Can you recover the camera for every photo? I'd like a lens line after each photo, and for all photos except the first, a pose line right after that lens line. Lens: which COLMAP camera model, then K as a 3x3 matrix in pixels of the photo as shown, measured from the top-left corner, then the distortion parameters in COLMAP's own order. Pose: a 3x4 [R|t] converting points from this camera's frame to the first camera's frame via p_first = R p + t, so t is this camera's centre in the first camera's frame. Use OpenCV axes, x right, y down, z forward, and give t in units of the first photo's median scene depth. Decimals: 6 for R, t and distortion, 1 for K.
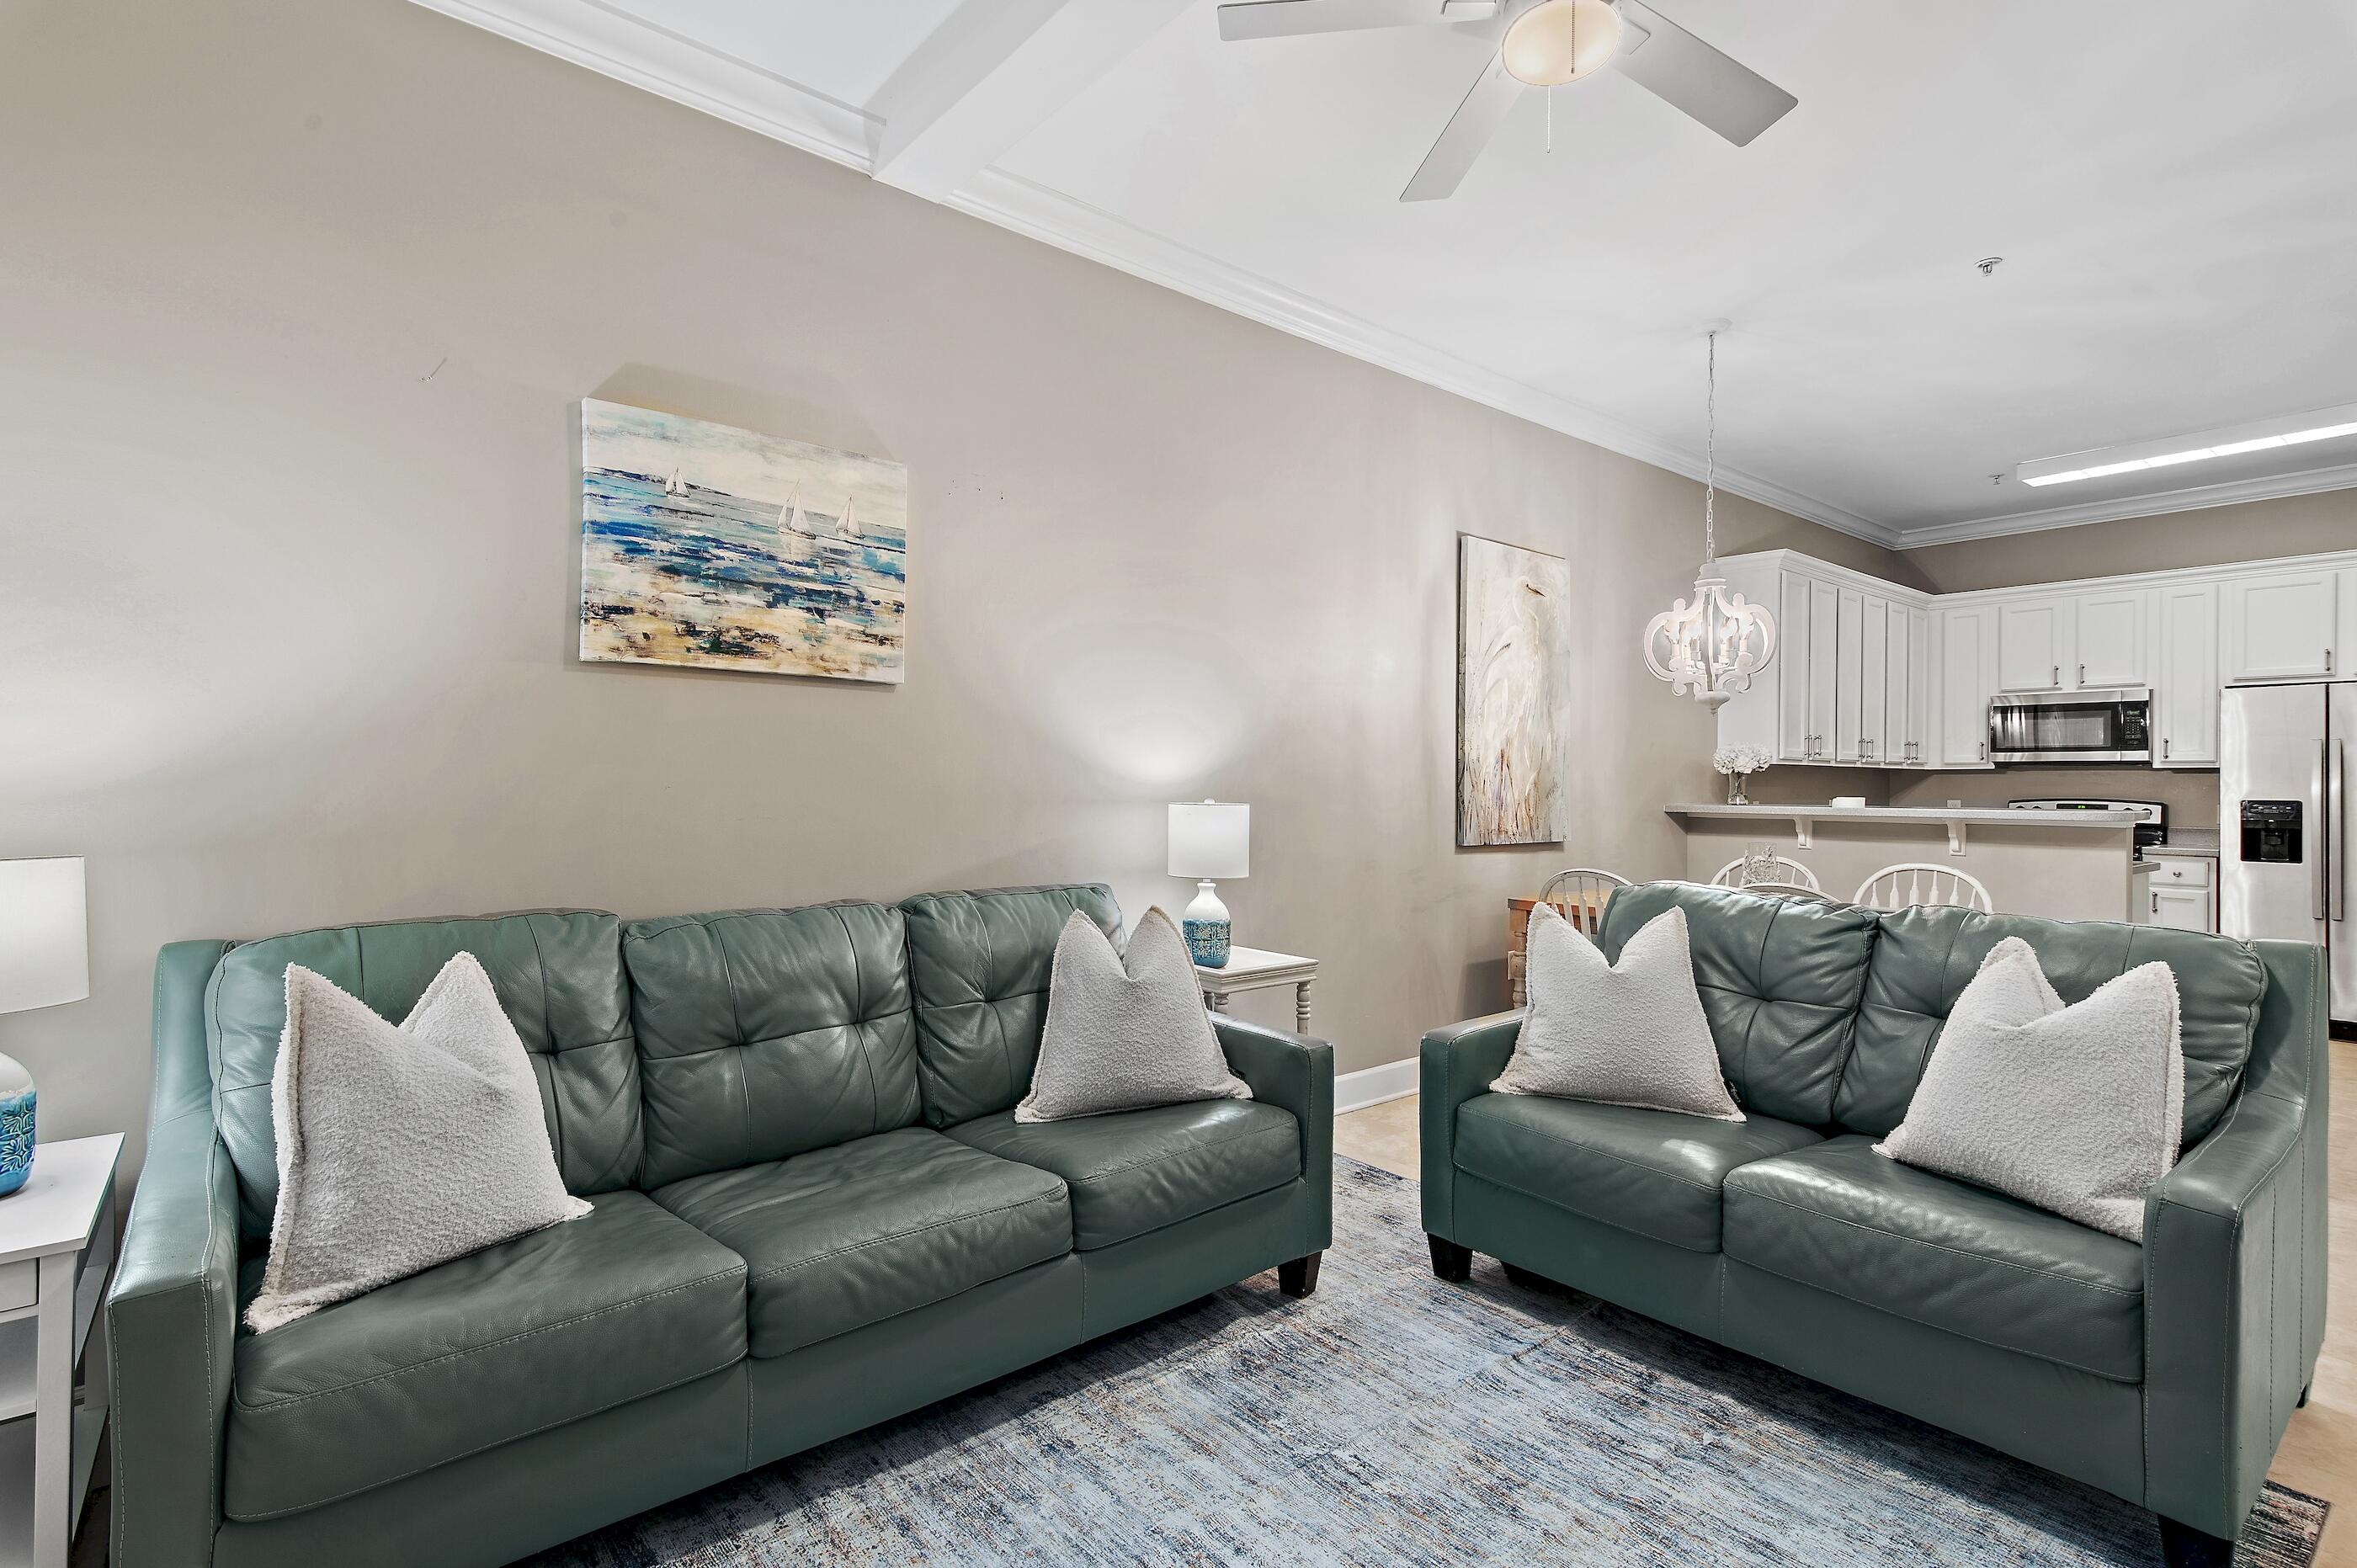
lens RADIAL K [[1138.7, 0, 1173.7], [0, 1138.7, 781.9], [0, 0, 1]] dist [0.015981, 0.000043]
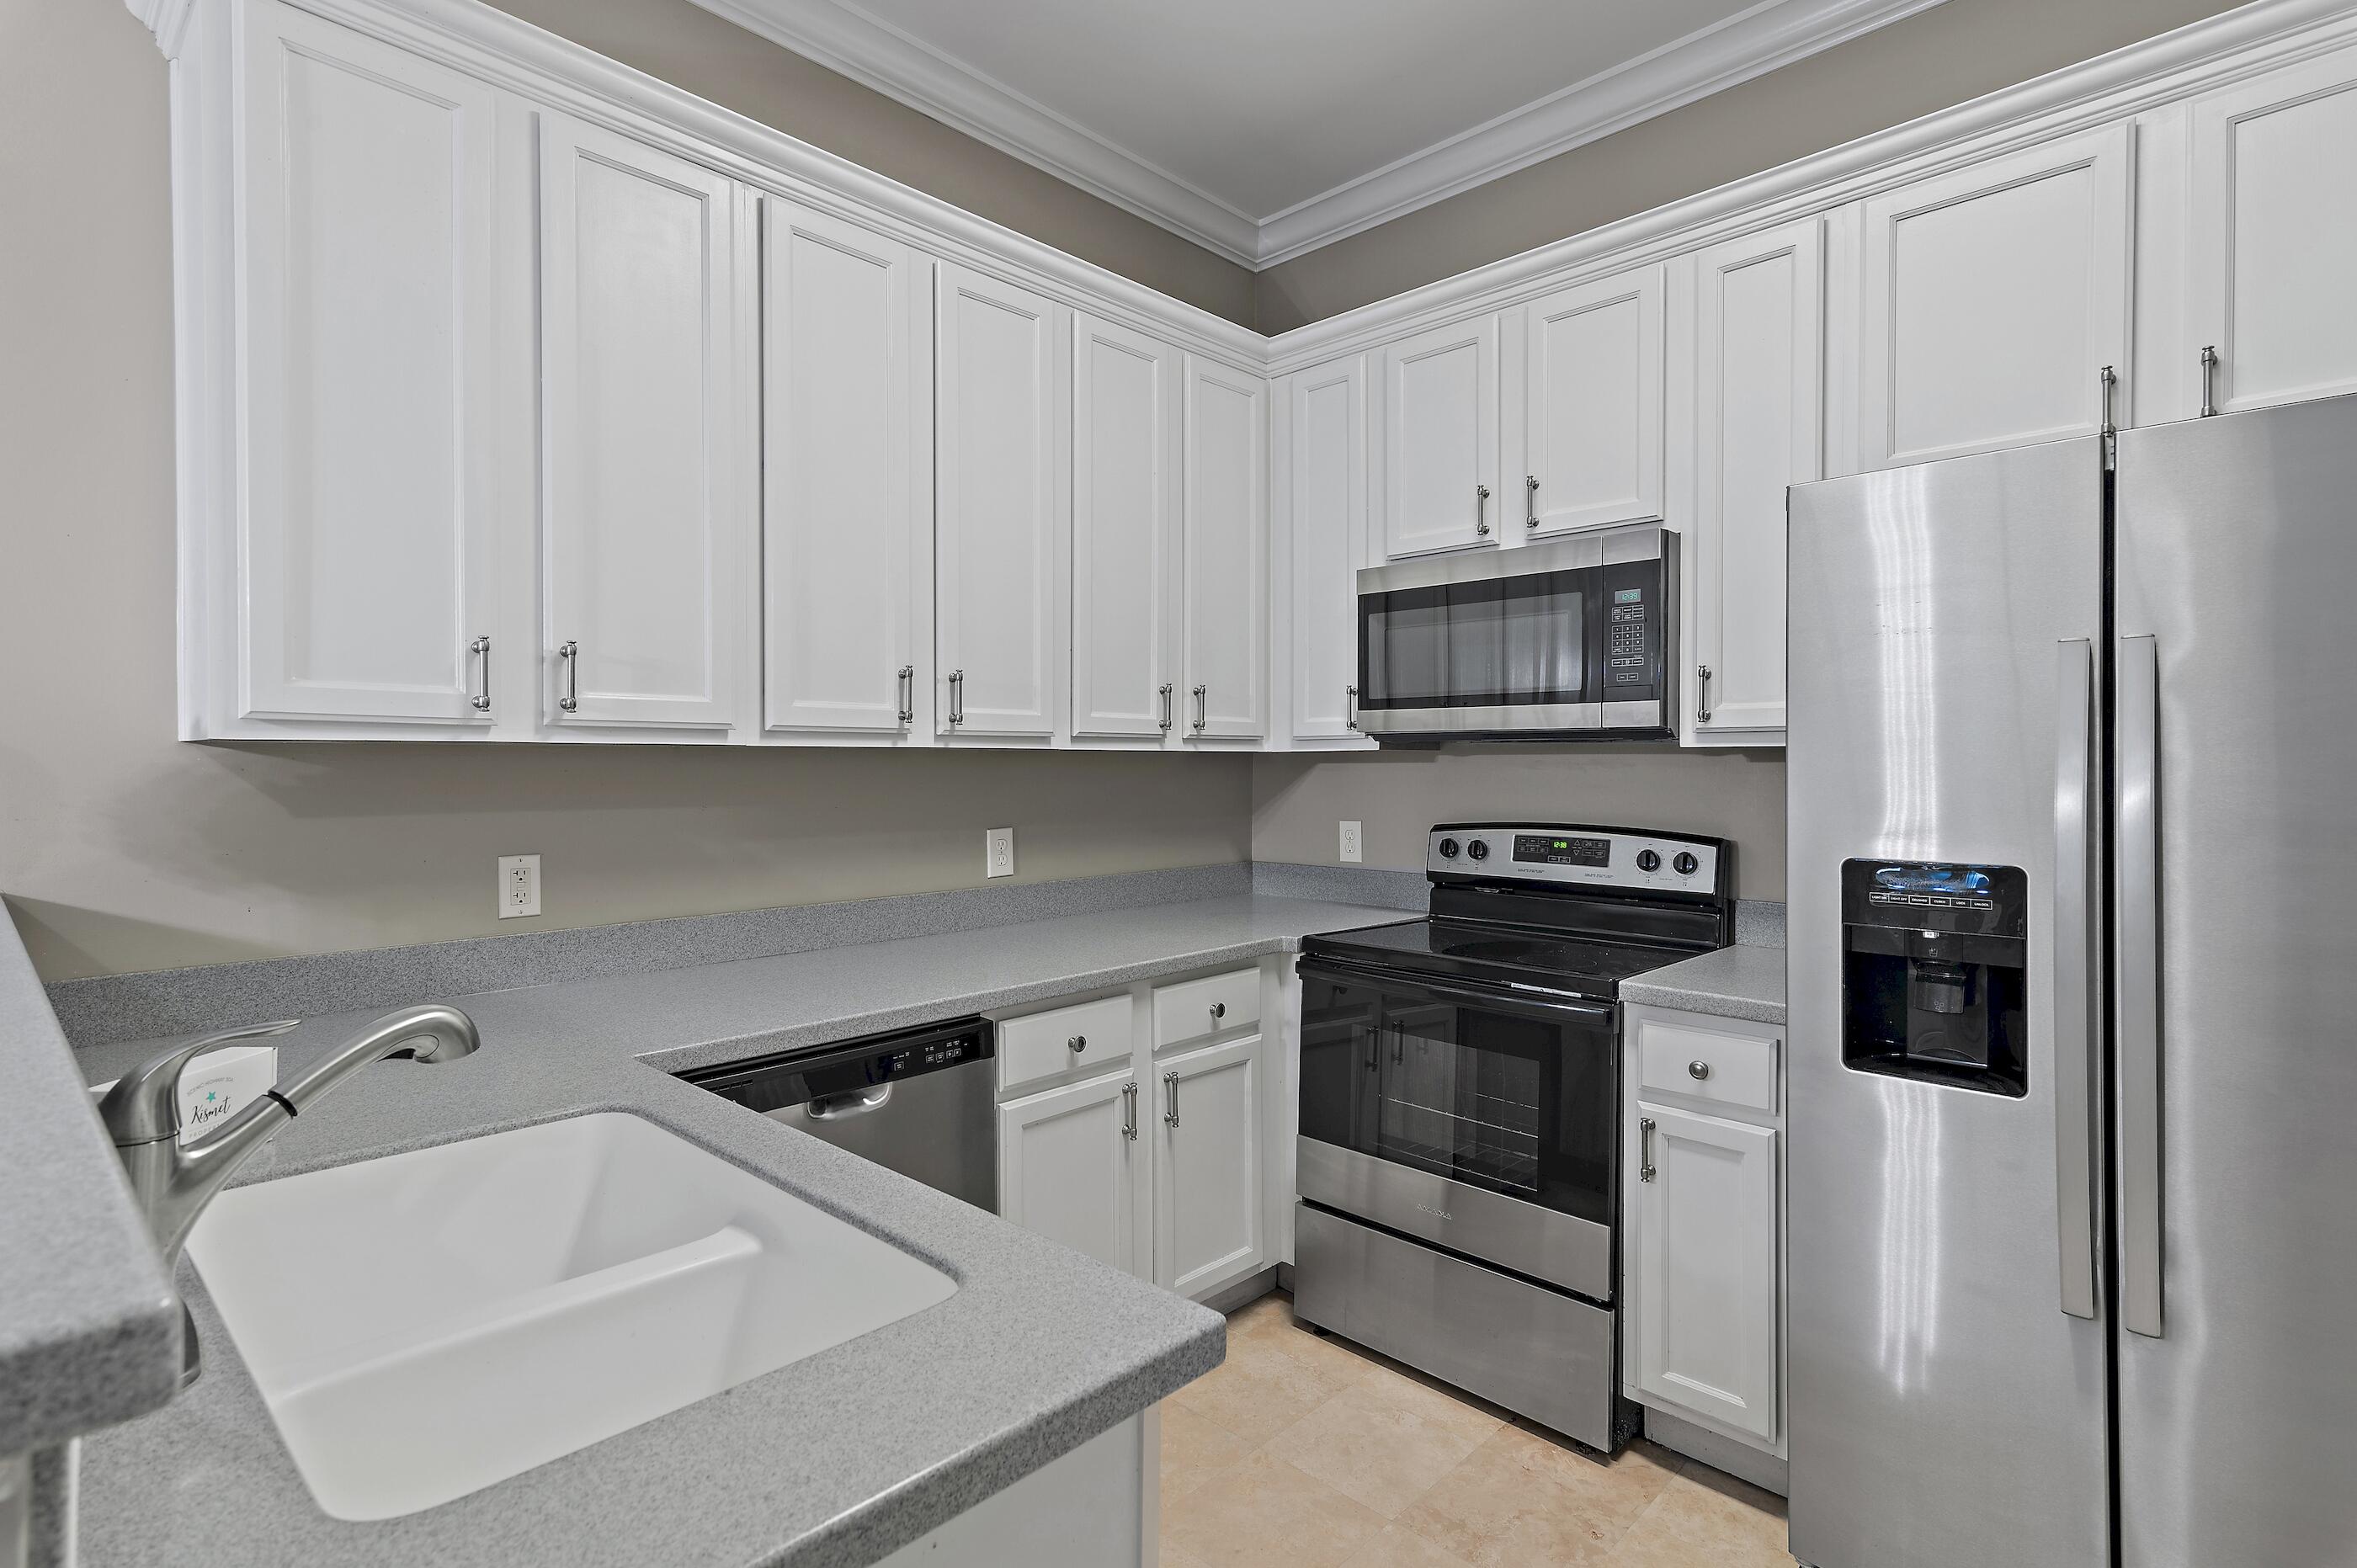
lens RADIAL K [[1146.2, 0, 1175.3], [0, 1146.2, 765.5], [0, 0, 1]] dist [0.016186, 0.000011]
pose [[0.994426, -0.006239, 0.105254, 0.889588], [0.005943, 0.999977, 0.003120, -0.011663], [-0.105271, -0.002477, 0.994441, 0.891685]]
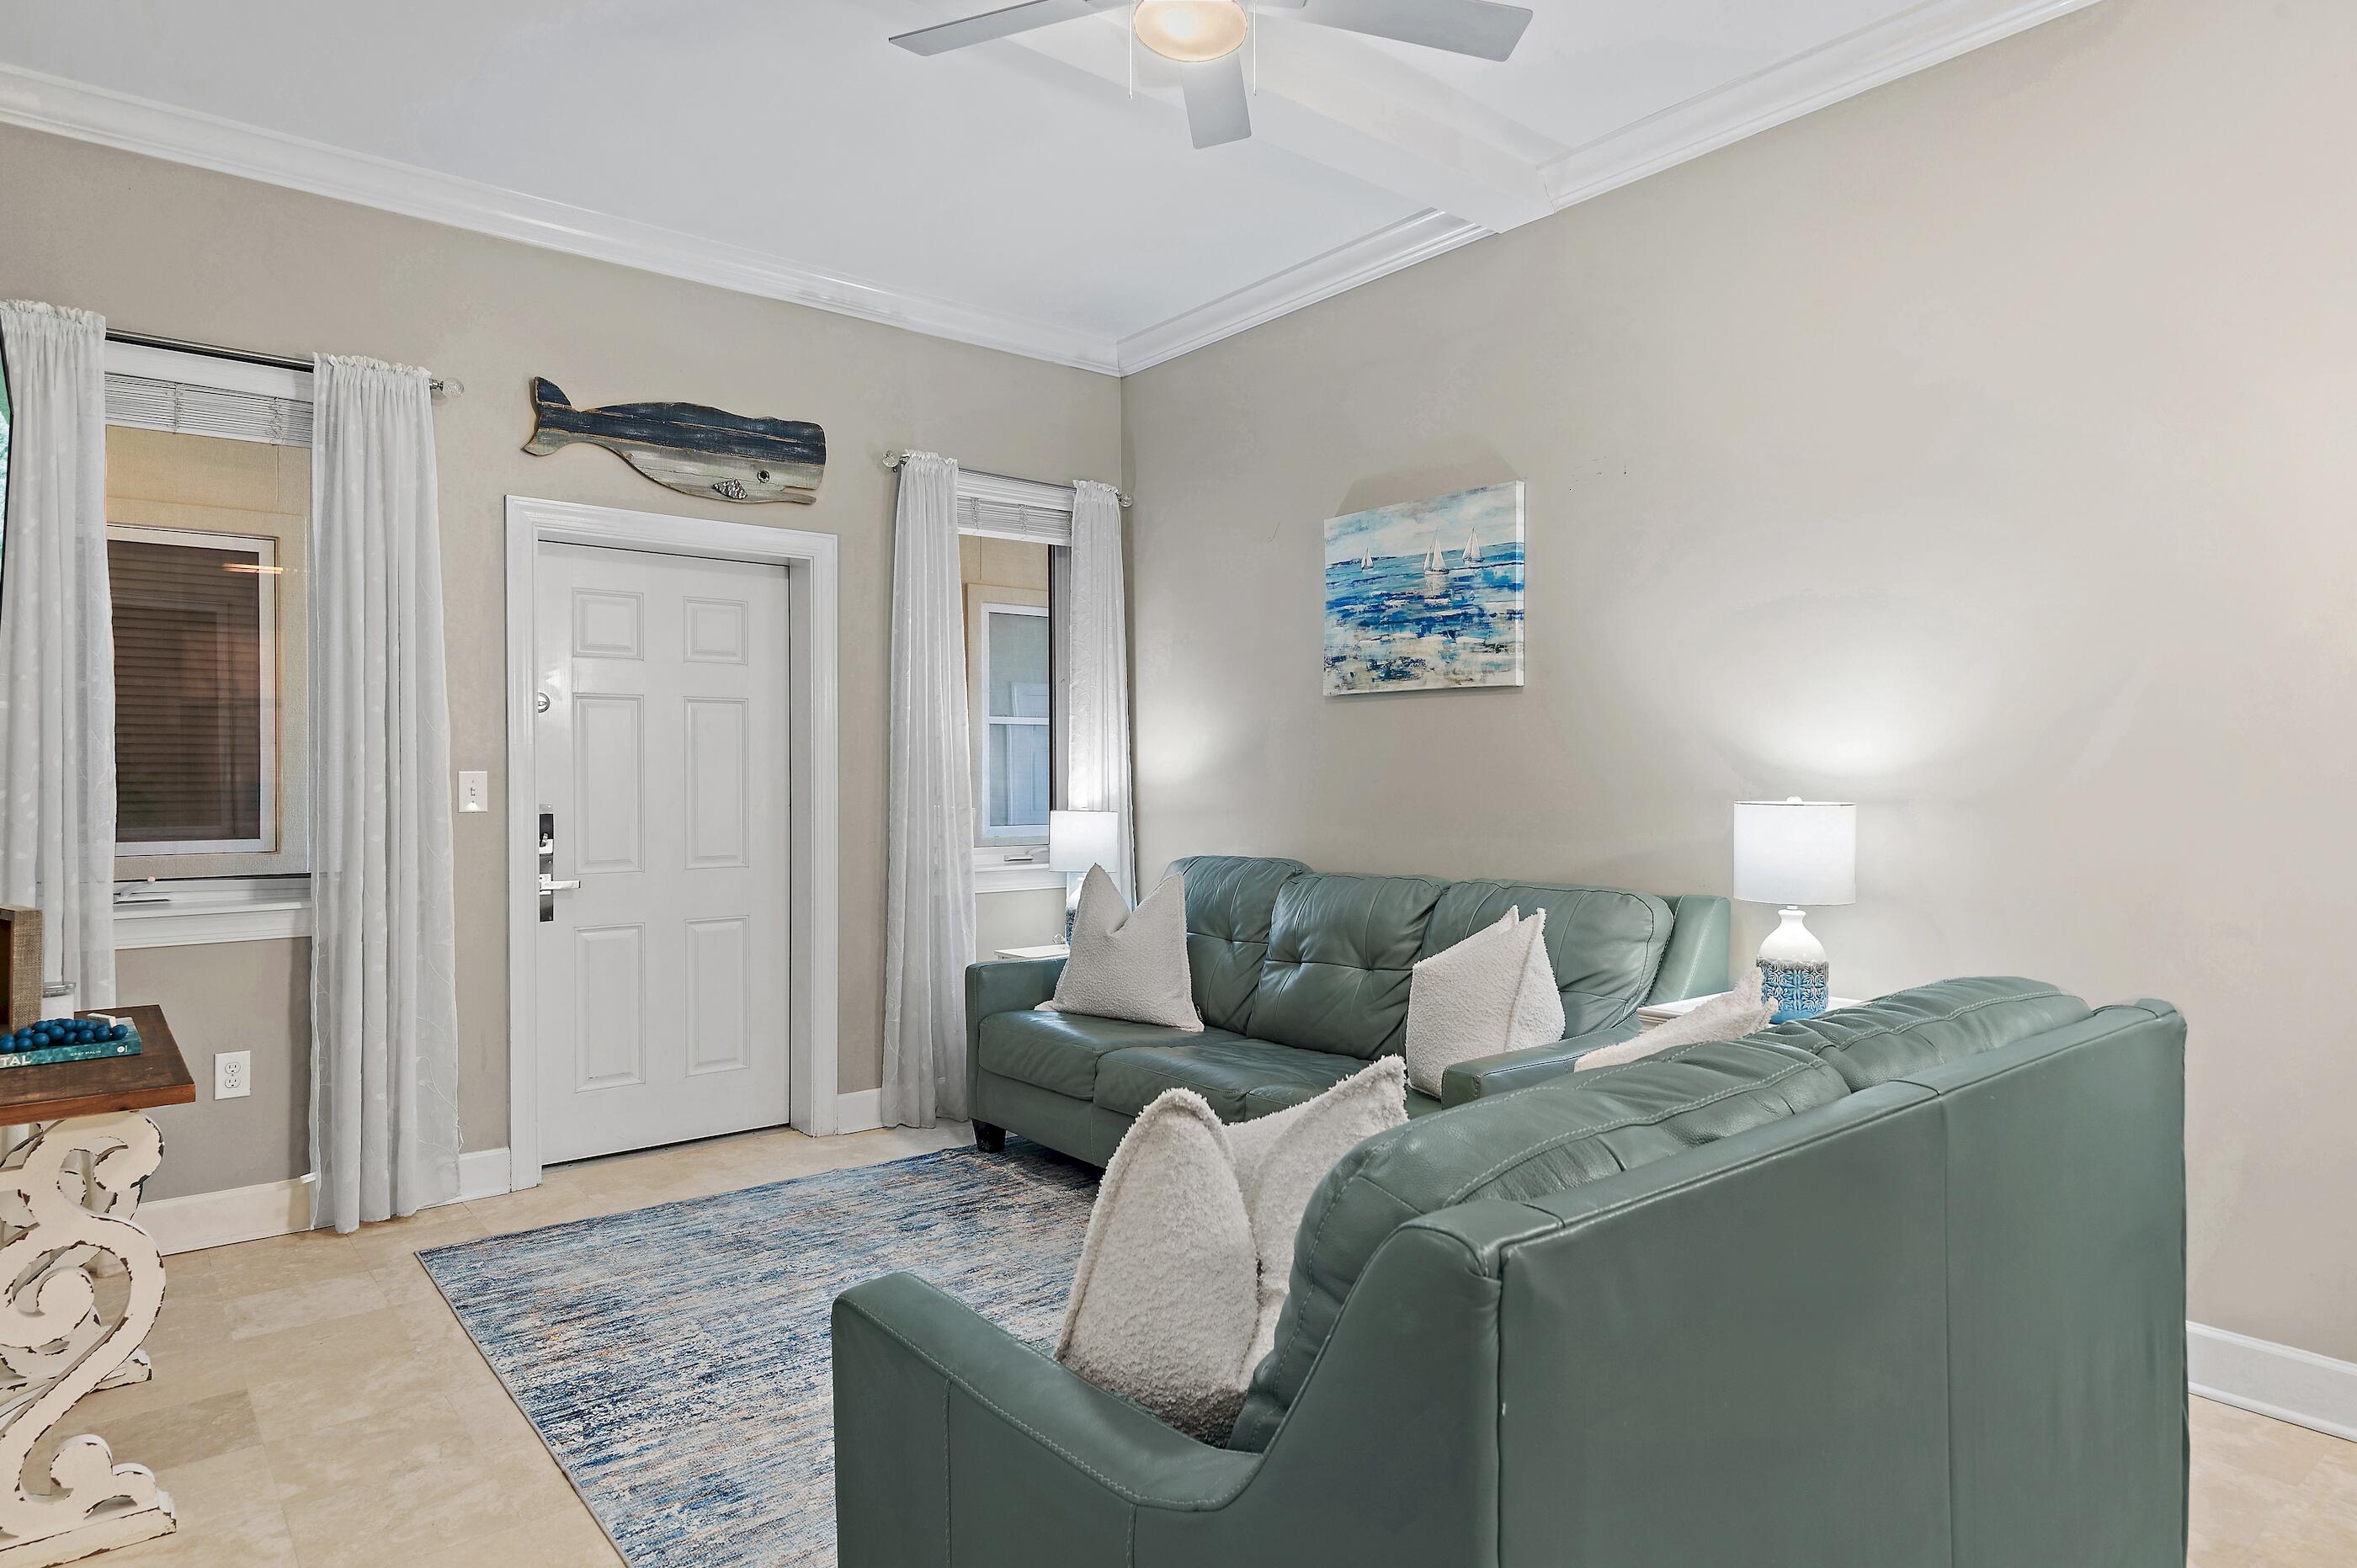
lens RADIAL K [[1359.7, 0, 1183.0], [0, 1359.7, 775.8], [0, 0, 1]] dist [0.005477, 0.001273]
pose [[-0.013225, -0.007590, -0.999884, 0.672348], [0.003176, 0.999966, -0.007632, 0.005274], [0.999908, -0.003276, -0.013200, 0.450281]]
